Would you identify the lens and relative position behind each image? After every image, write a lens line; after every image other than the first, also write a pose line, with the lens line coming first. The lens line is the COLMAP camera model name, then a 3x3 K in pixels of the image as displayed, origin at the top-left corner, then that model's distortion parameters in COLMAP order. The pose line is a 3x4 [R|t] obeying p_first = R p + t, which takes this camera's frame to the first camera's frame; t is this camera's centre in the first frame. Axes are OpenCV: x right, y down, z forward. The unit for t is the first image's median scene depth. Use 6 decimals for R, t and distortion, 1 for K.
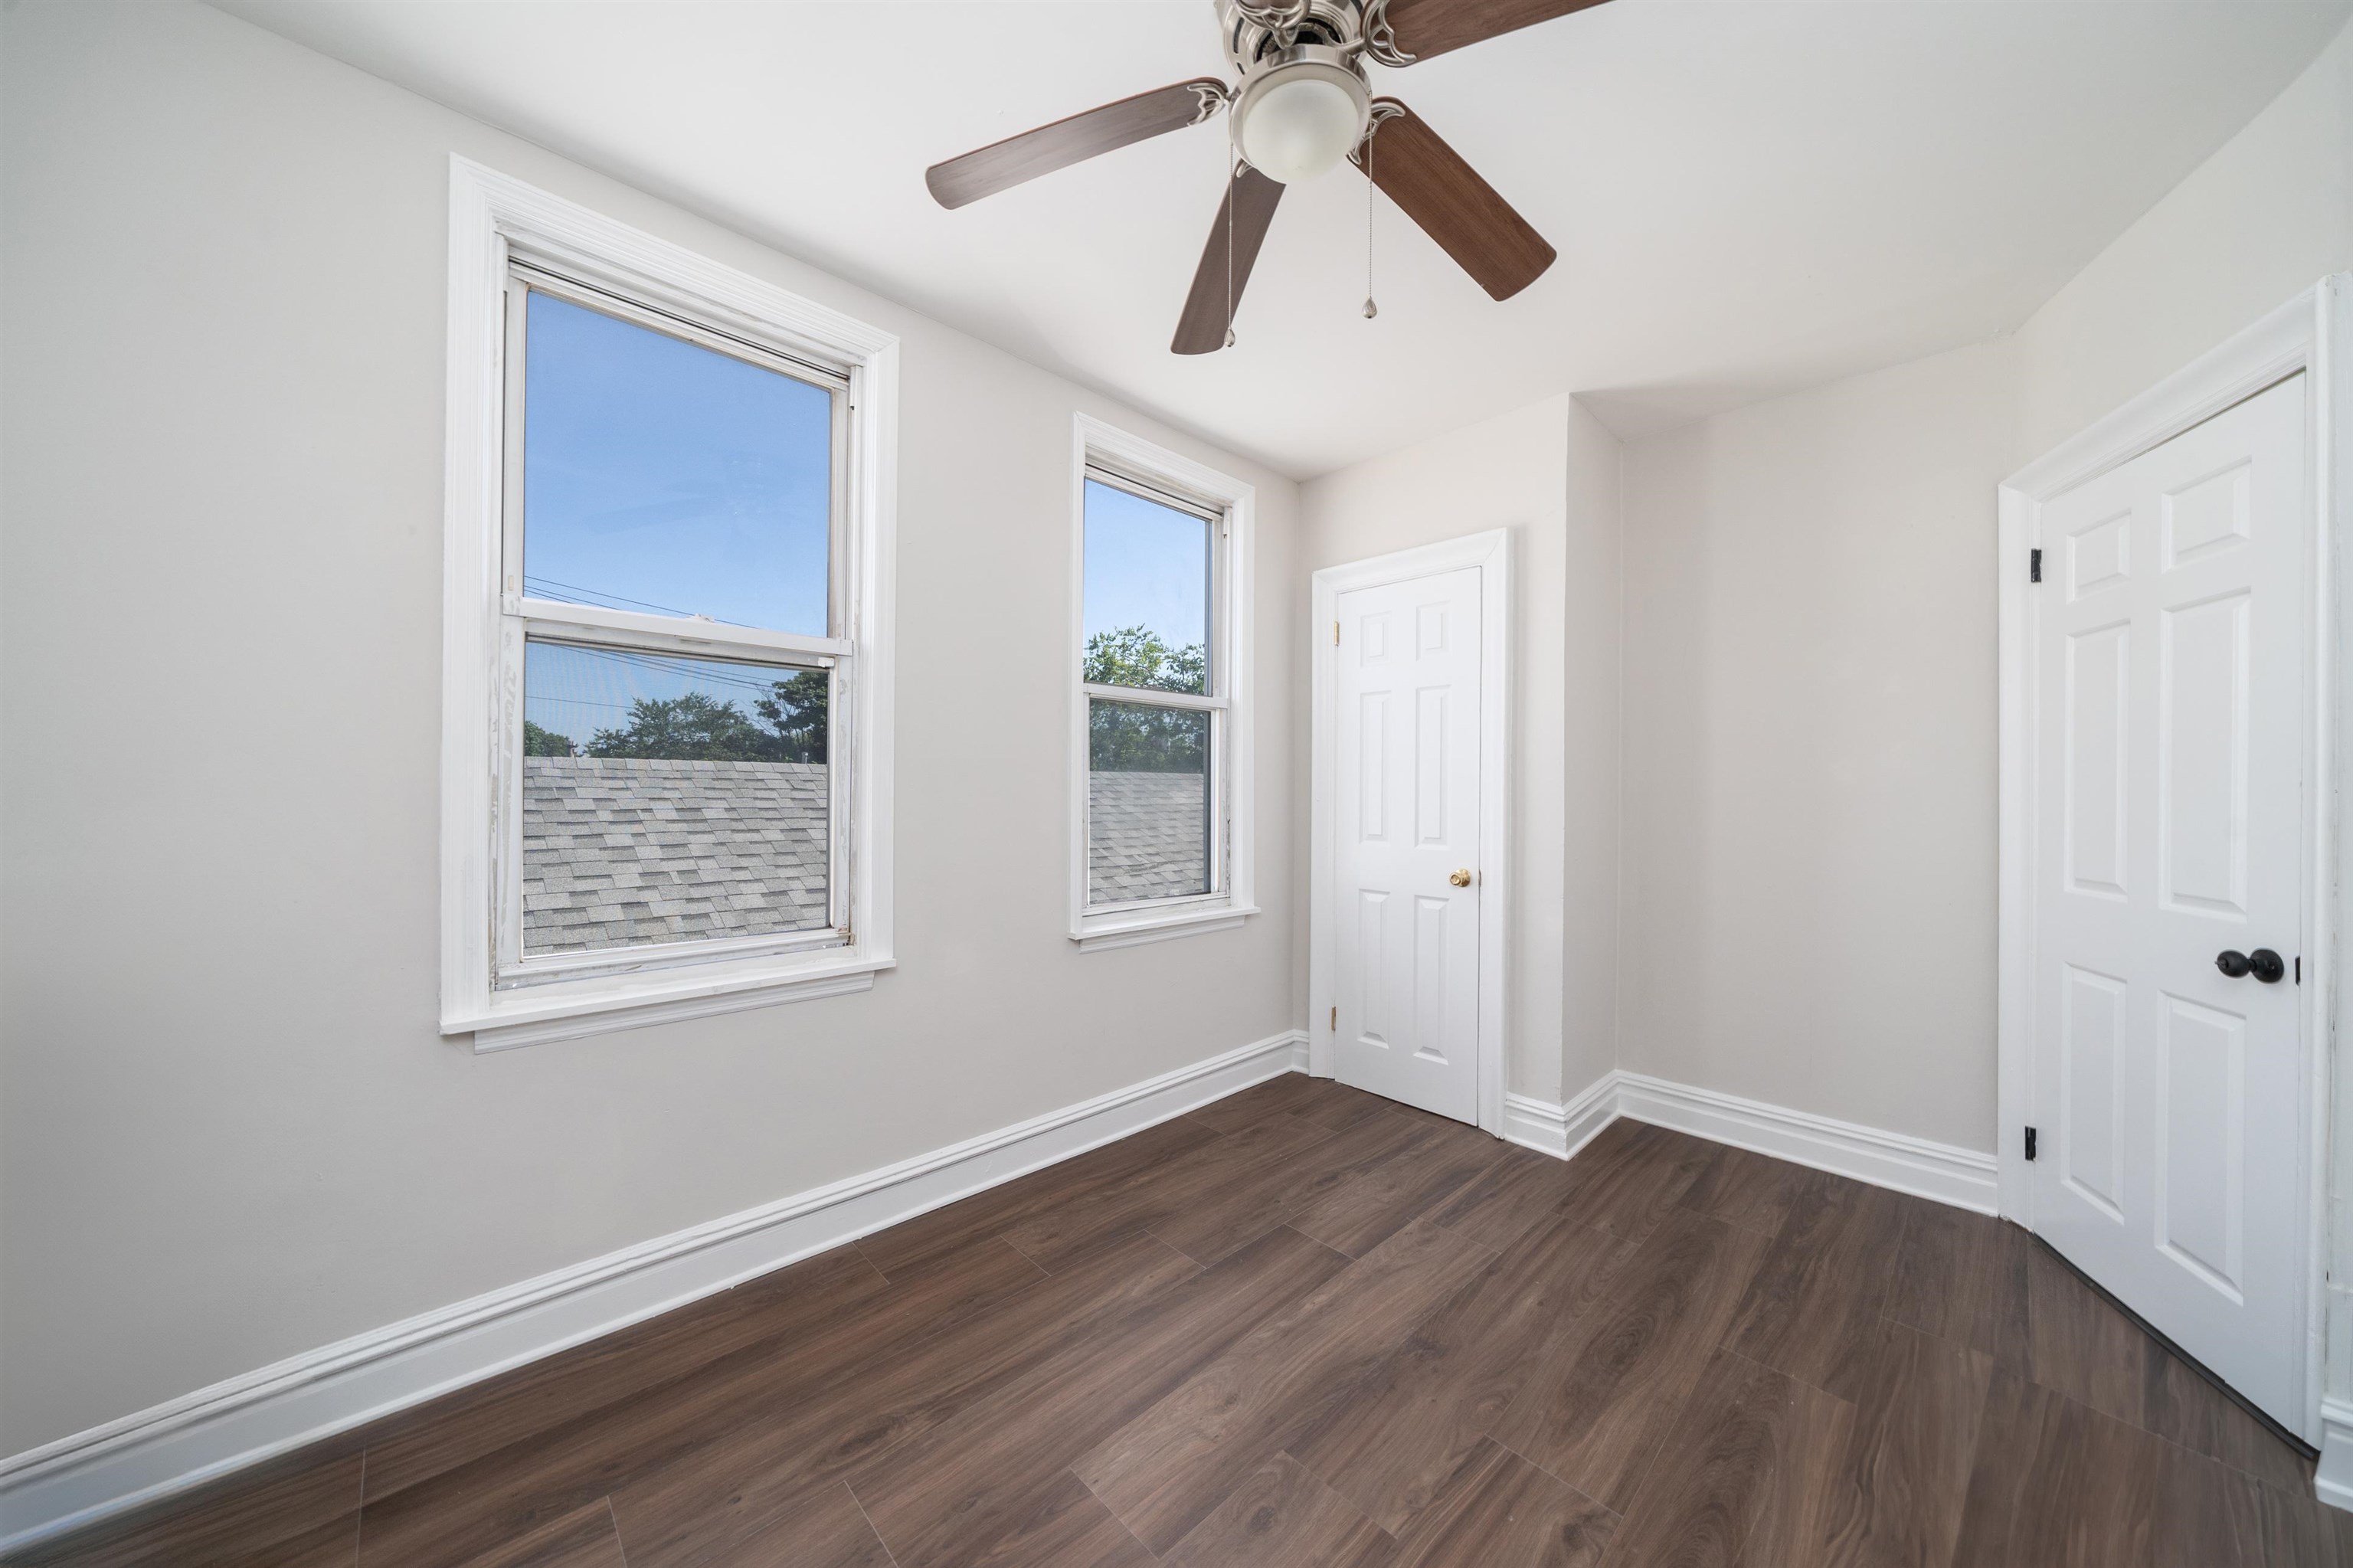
lens RADIAL K [[812.7, 0, 1185.5], [0, 812.7, 788.9], [0, 0, 1]] dist [-0.004440, 0.000129]
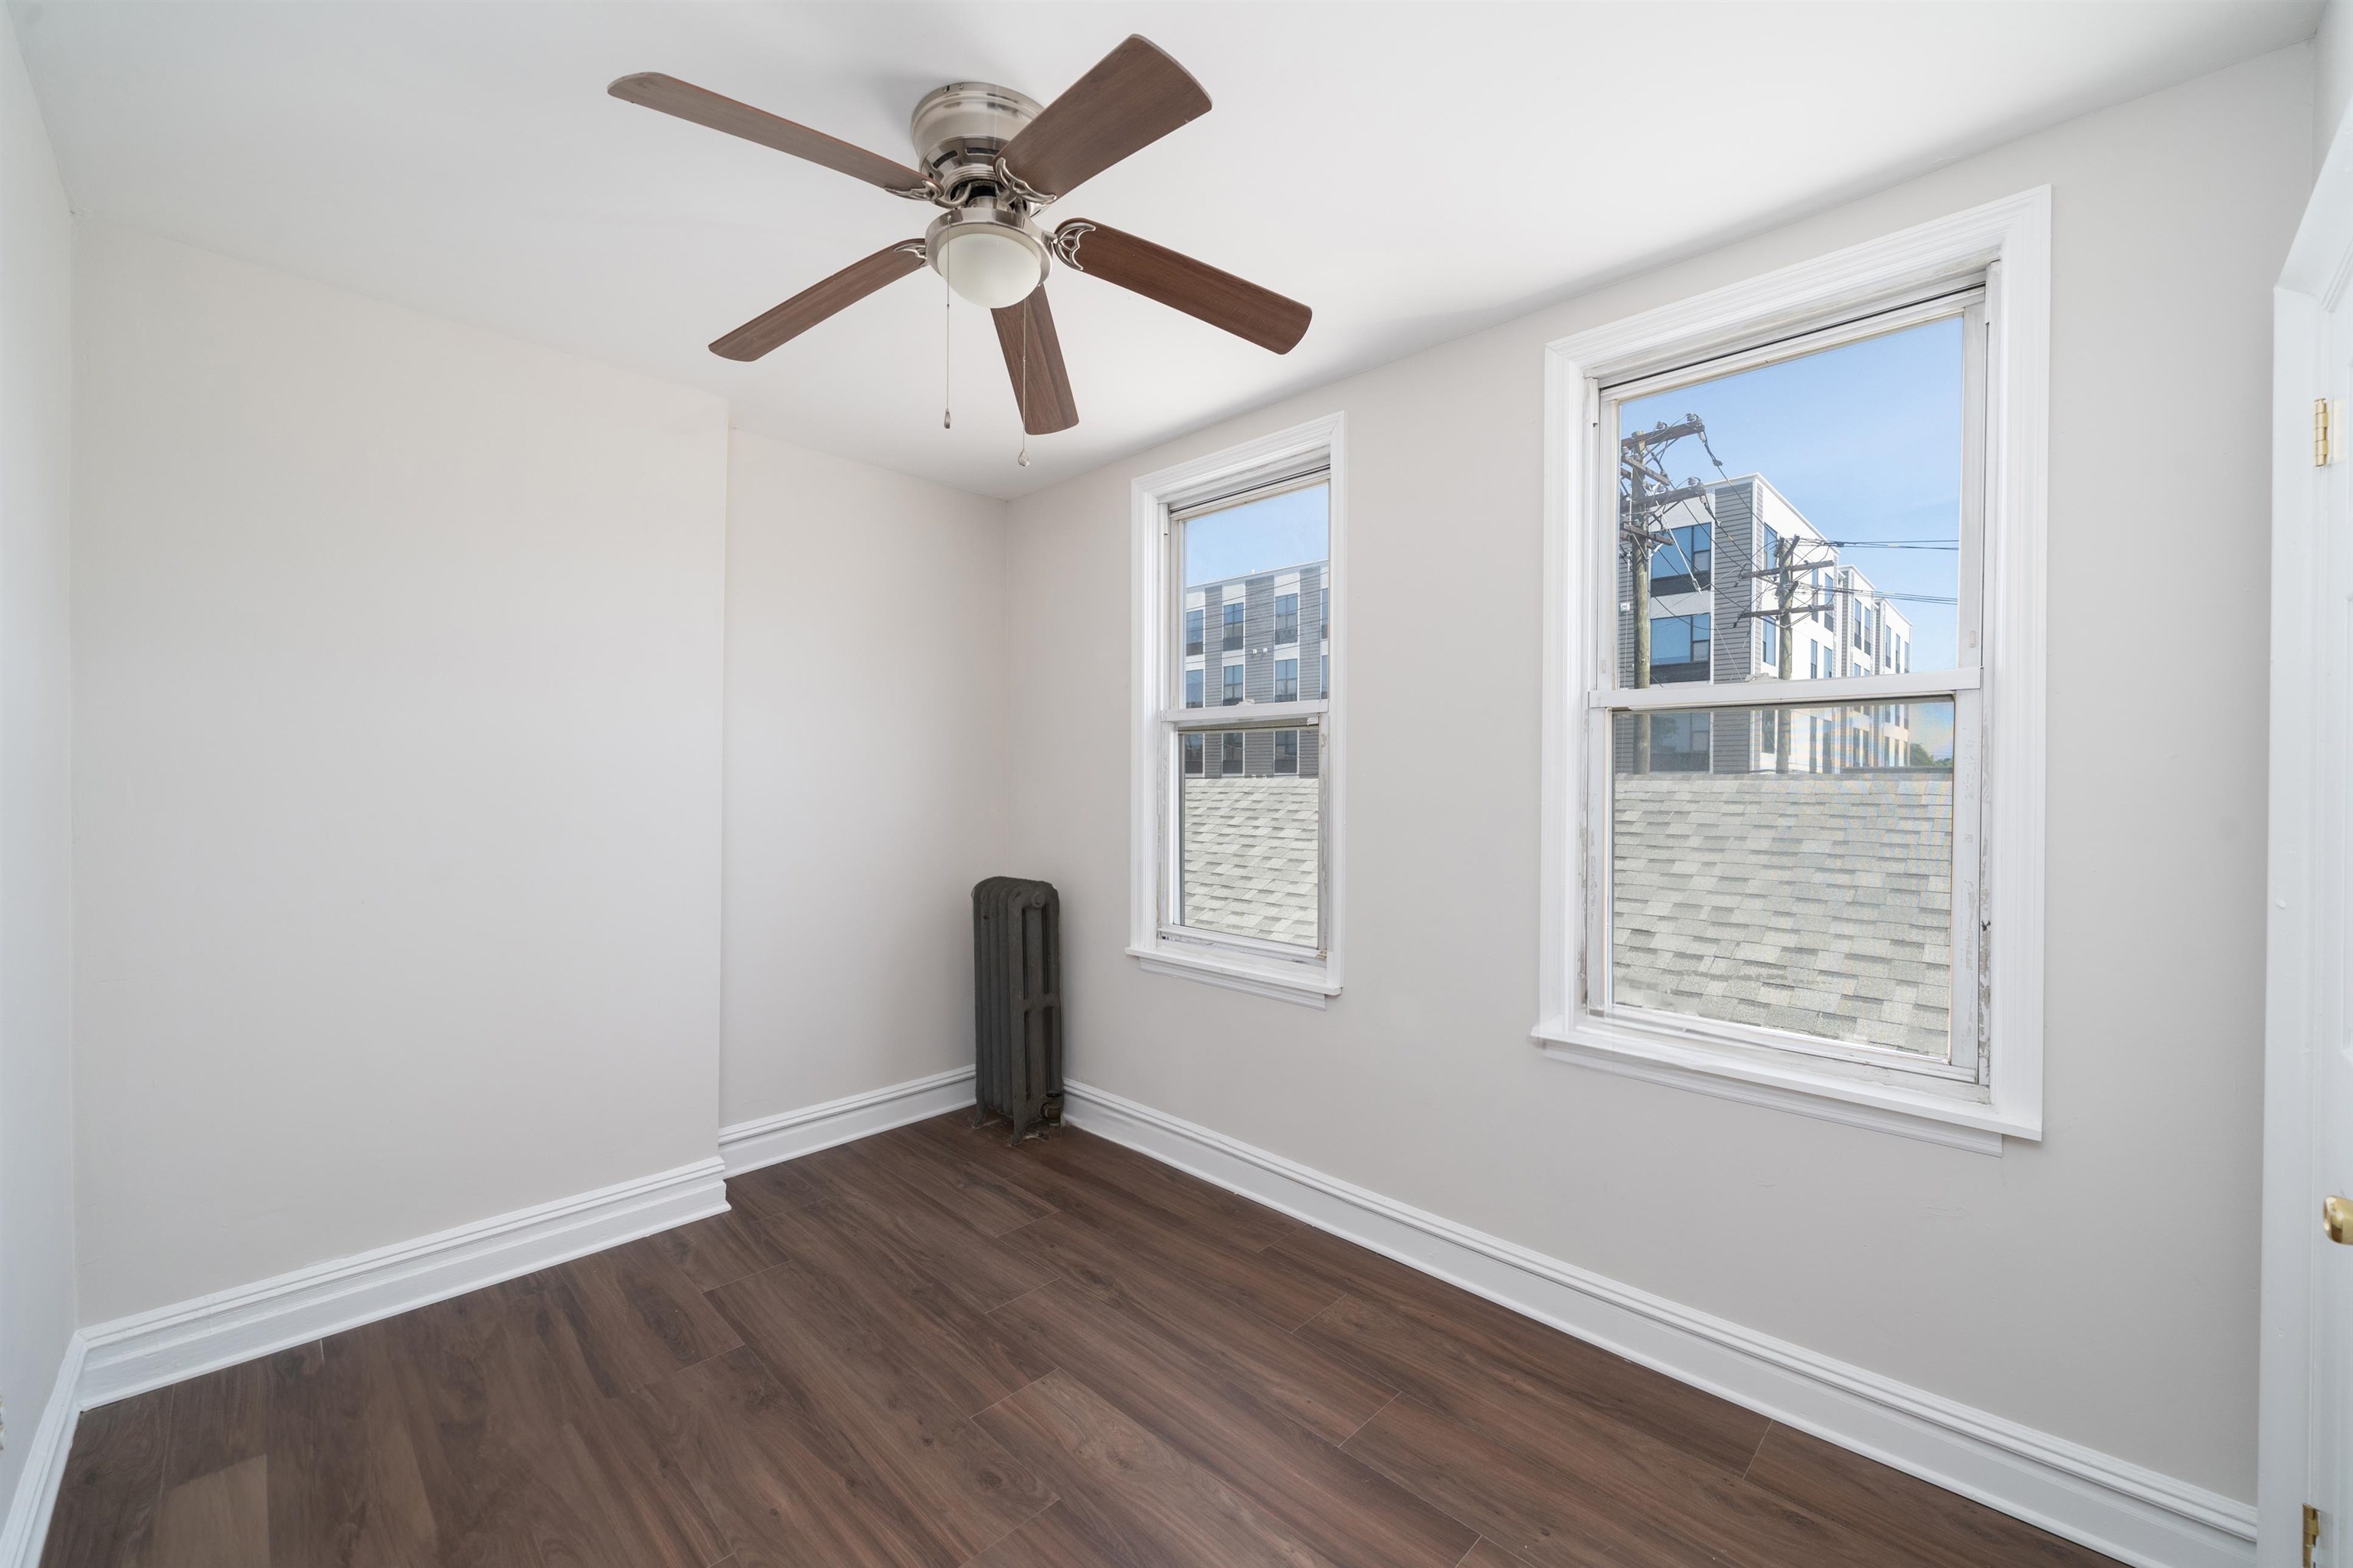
lens RADIAL K [[959.7, 0, 1185.8], [0, 959.7, 785.2], [0, 0, 1]] dist [-0.002560, 0.000489]
pose [[-0.000209, -0.004657, -0.999989, 1.055858], [-0.006542, 0.999968, -0.004655, -0.062567], [0.999979, 0.006541, -0.000239, 0.913871]]
